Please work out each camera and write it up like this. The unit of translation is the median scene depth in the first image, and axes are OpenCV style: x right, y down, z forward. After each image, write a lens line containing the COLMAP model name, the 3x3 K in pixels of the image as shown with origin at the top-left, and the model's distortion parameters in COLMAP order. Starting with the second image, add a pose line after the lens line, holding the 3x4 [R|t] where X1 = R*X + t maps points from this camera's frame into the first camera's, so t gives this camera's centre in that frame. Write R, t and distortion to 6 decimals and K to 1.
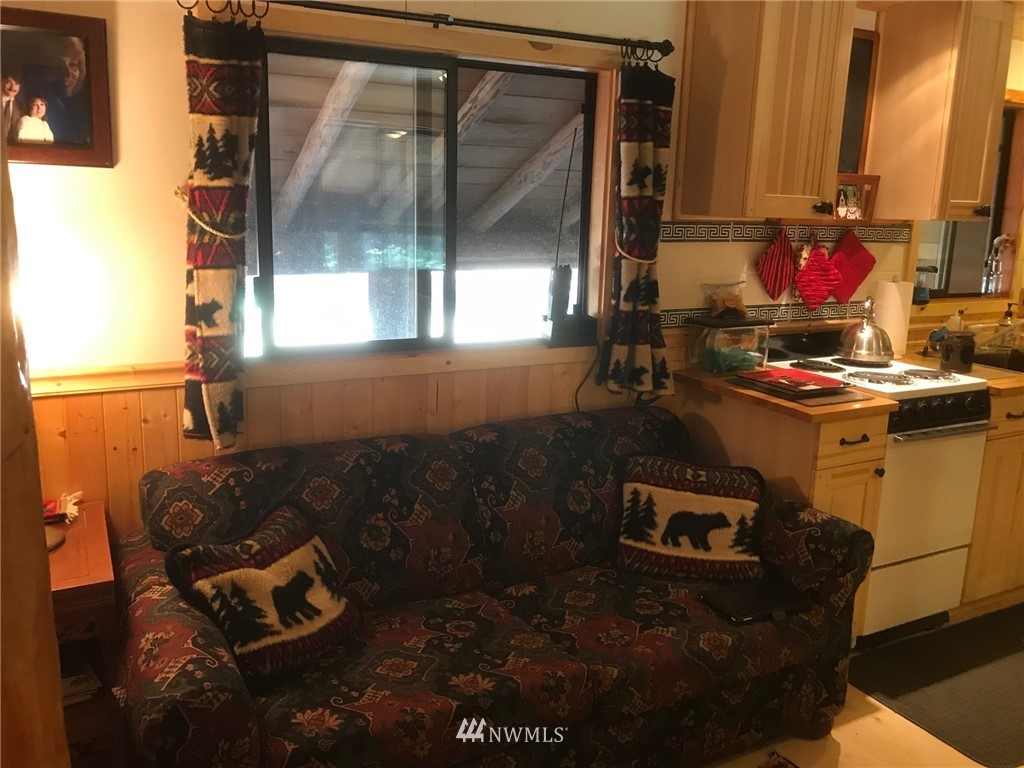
lens RADIAL K [[837.3, 0, 513.1], [0, 837.3, 368.3], [0, 0, 1]] dist [-0.011502, -0.005457]
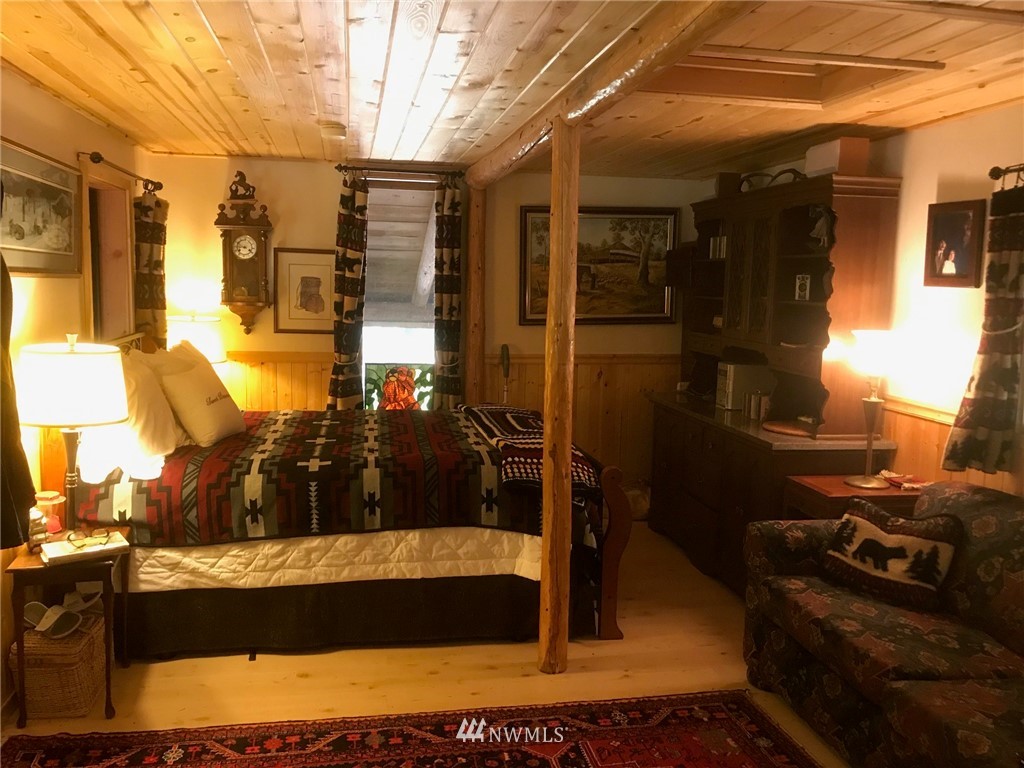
lens RADIAL K [[842.5, 0, 512.0], [0, 842.5, 384.0], [0, 0, 1]] dist [0.070112, -0.171426]
pose [[-0.306401, 0.079328, -0.948591, 1.427868], [-0.220488, 0.963506, 0.151795, -0.120929], [0.926015, 0.255663, -0.277728, 0.714650]]
